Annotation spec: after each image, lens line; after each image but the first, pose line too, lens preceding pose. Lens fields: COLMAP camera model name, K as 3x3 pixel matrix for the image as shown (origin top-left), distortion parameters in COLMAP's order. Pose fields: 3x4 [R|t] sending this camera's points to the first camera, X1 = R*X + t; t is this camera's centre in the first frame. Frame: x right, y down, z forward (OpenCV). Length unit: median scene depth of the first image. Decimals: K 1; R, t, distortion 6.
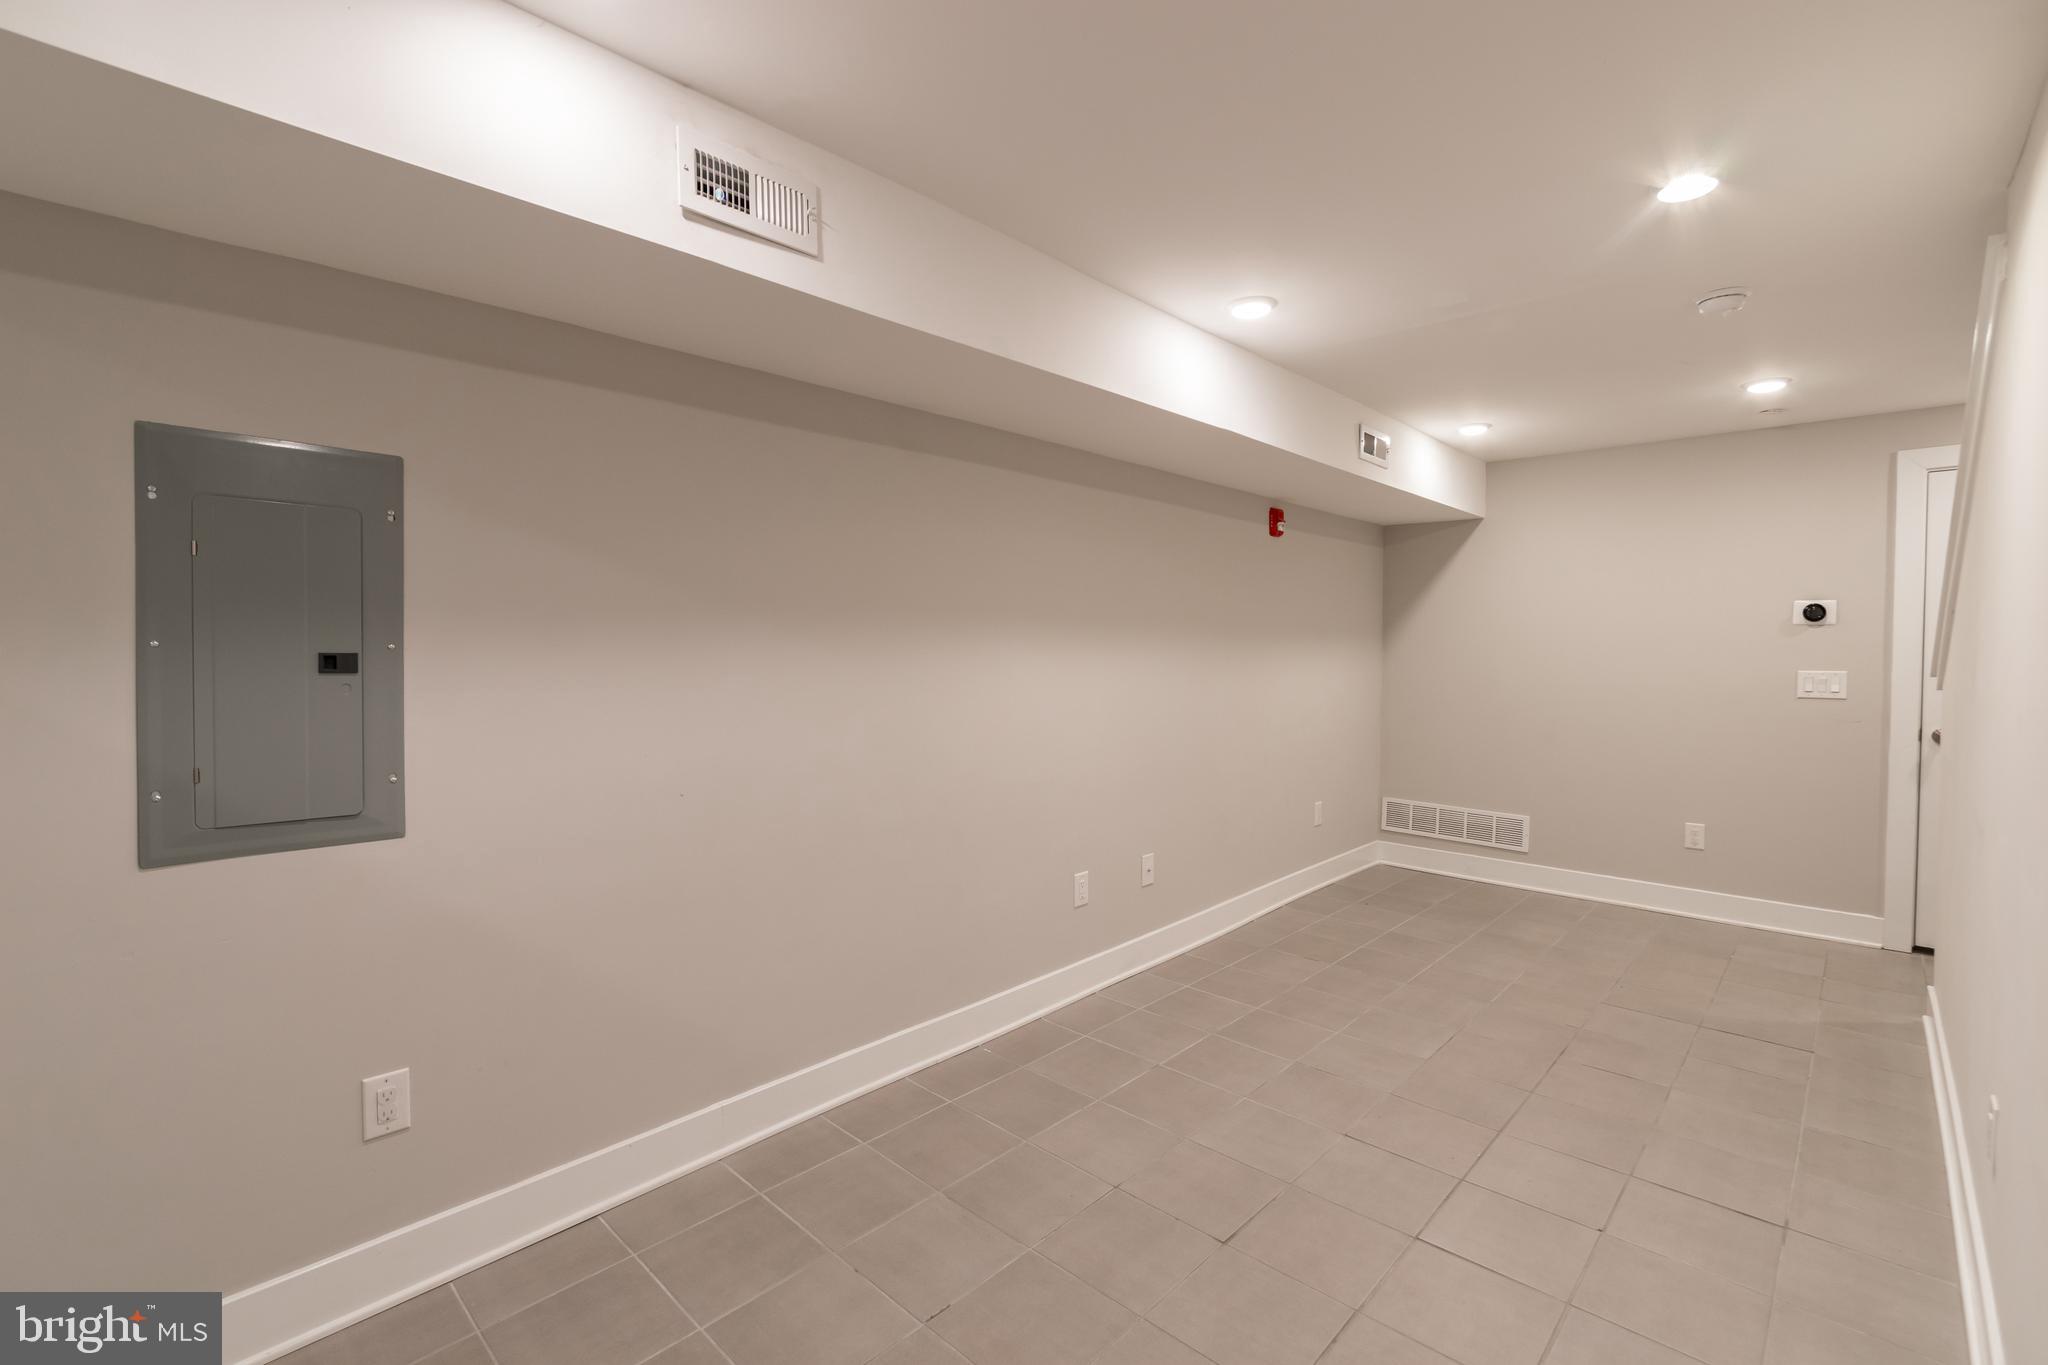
lens RADIAL K [[900.6, 0, 1053.6], [0, 900.6, 678.3], [0, 0, 1]] dist [0.000306, -0.000084]
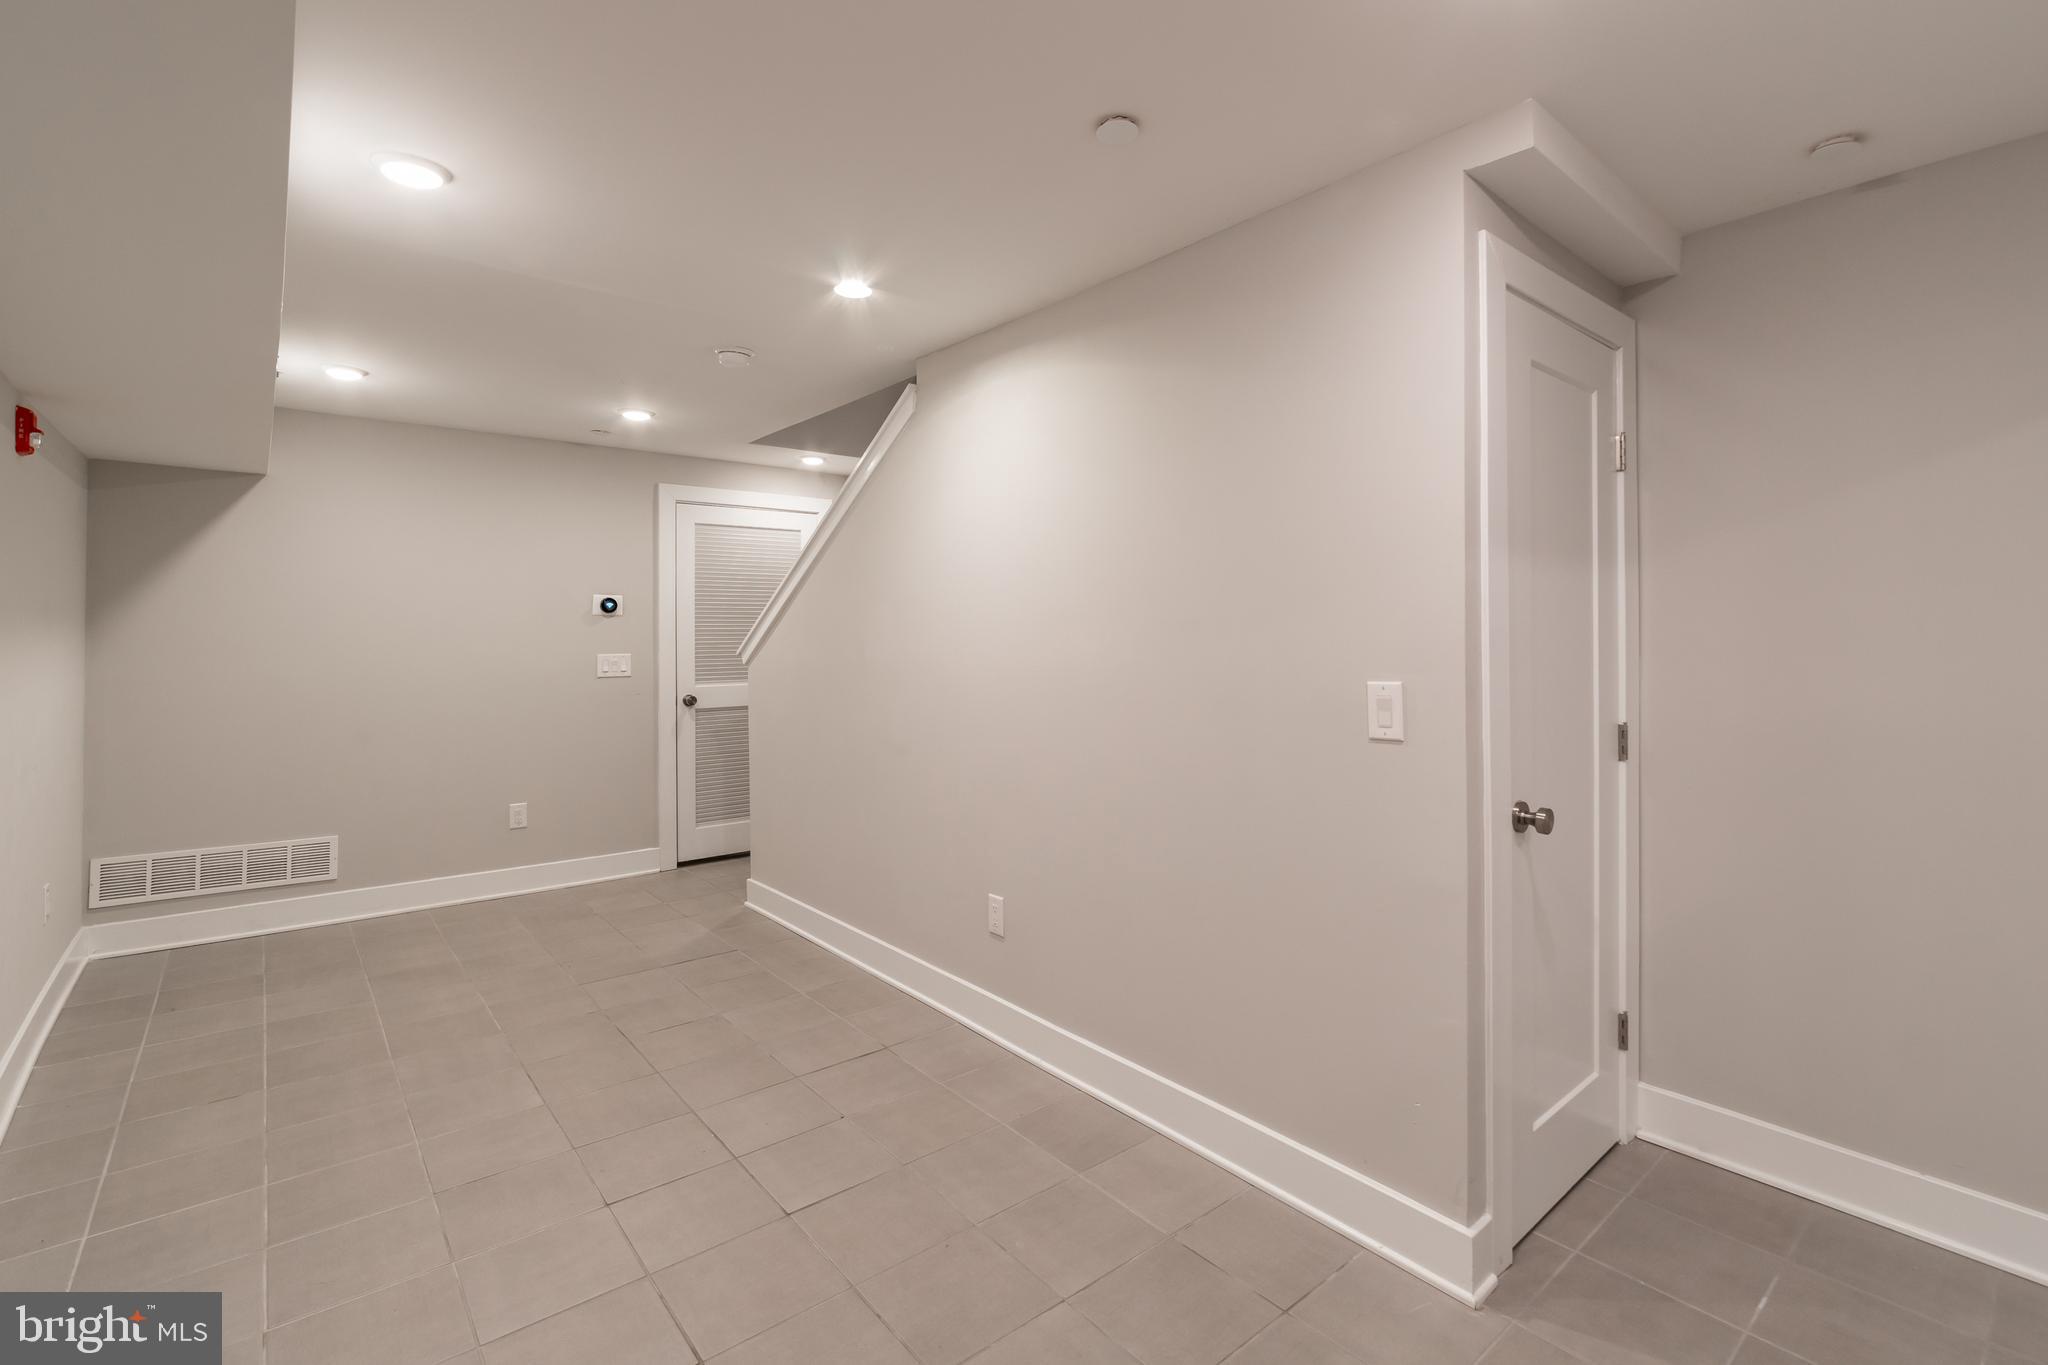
lens RADIAL K [[940.4, 0, 1029.5], [0, 940.4, 636.4], [0, 0, 1]] dist [-0.003743, -0.001426]
pose [[0.142391, -0.006948, 0.989786, -0.302252], [0.035642, 0.999363, 0.001887, -0.014548], [-0.989169, 0.035009, 0.142548, 0.271592]]
